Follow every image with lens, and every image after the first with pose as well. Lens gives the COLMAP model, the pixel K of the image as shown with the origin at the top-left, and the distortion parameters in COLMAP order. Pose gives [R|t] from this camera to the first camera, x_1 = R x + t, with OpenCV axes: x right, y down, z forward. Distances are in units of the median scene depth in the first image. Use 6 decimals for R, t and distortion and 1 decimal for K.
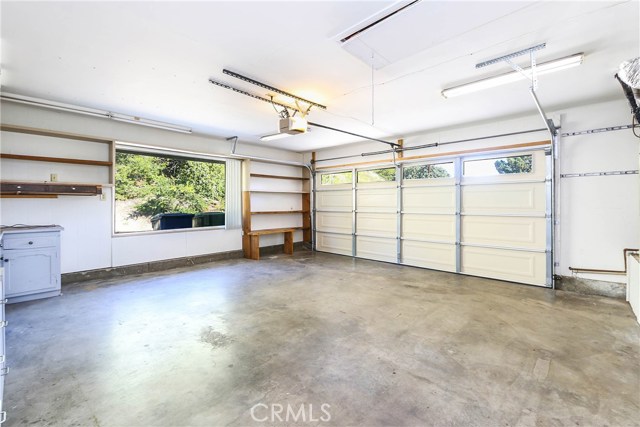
lens RADIAL K [[284.0, 0, 319.2], [0, 284.0, 209.1], [0, 0, 1]] dist [0.001062, -0.006471]
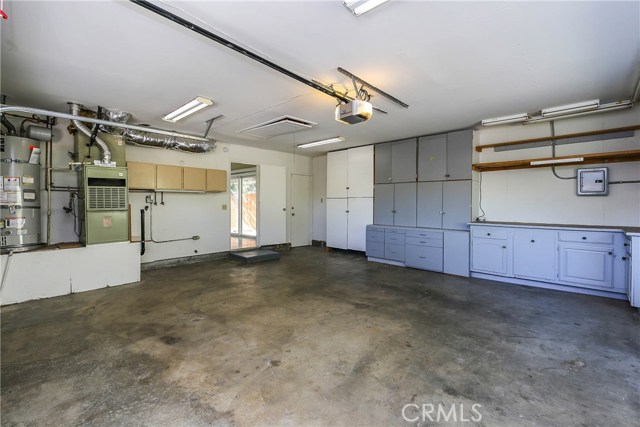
lens RADIAL K [[284.0, 0, 320.7], [0, 284.0, 208.6], [0, 0, 1]] dist [0.001062, -0.006471]
pose [[-1.000000, -0.000603, 0.000677, 0.002218], [-0.000585, 0.999666, 0.025851, -0.026250], [-0.000692, 0.025850, -0.999666, 1.941005]]
